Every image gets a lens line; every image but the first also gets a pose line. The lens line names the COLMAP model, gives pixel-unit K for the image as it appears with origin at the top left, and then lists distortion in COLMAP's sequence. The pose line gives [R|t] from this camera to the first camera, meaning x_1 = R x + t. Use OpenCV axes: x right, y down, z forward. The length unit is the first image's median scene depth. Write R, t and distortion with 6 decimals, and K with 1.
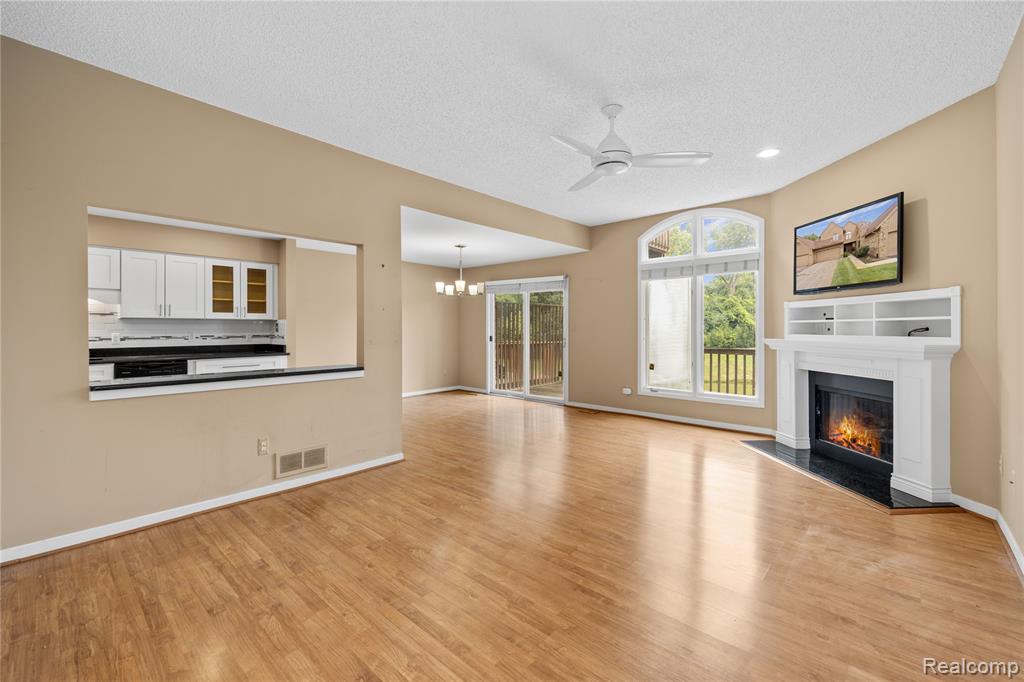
lens RADIAL K [[431.2, 0, 523.2], [0, 431.2, 326.9], [0, 0, 1]] dist [-0.010523, -0.000153]
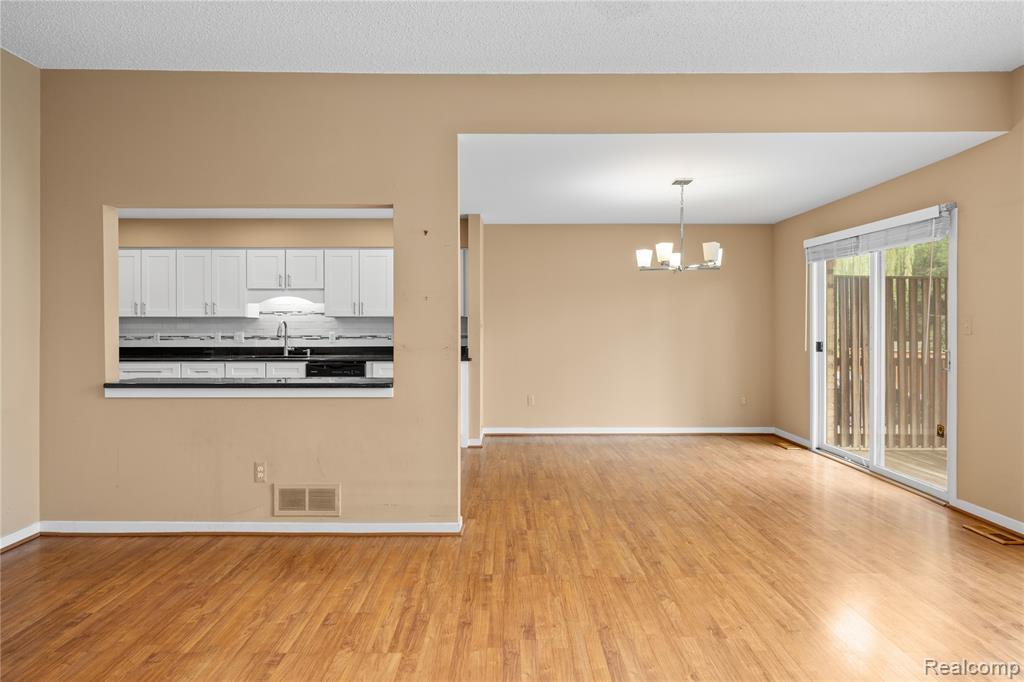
lens RADIAL K [[569.7, 0, 507.2], [0, 569.7, 318.5], [0, 0, 1]] dist [-0.003116, 0.002952]
pose [[0.655203, -0.012341, -0.755352, 0.341620], [0.003265, 0.999903, -0.013504, 0.002033], [0.755446, 0.006381, 0.655180, 0.421784]]
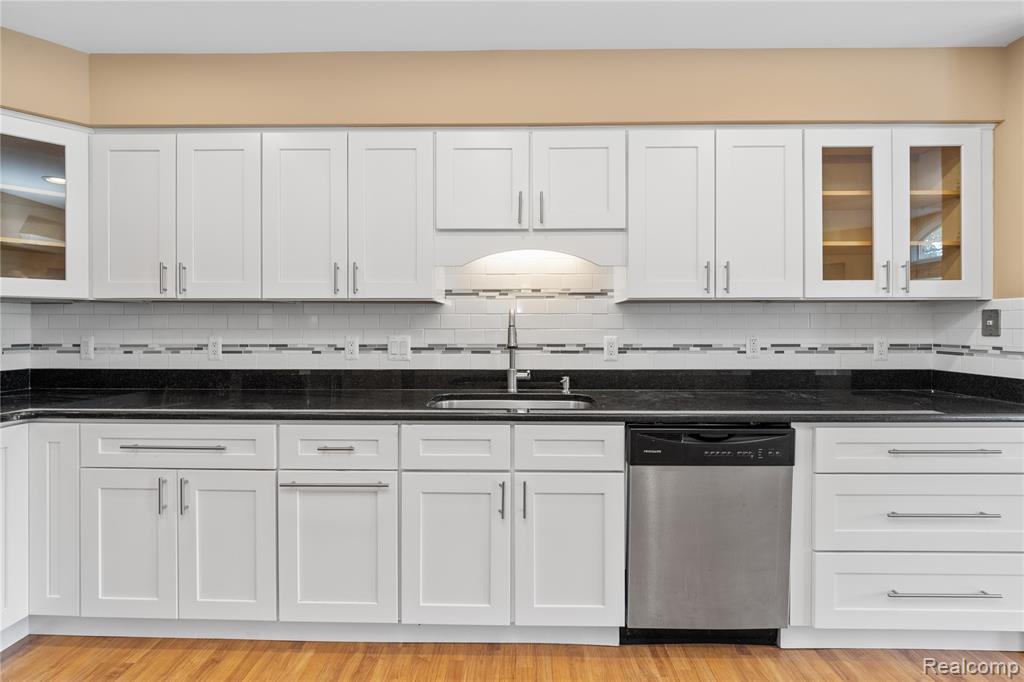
lens RADIAL K [[486.9, 0, 506.9], [0, 486.9, 320.3], [0, 0, 1]] dist [-0.006155, -0.001301]
pose [[0.636537, -0.002607, -0.771242, -0.627254], [0.001796, 0.999997, -0.001899, -0.000900], [0.771244, -0.000176, 0.636539, 0.589020]]
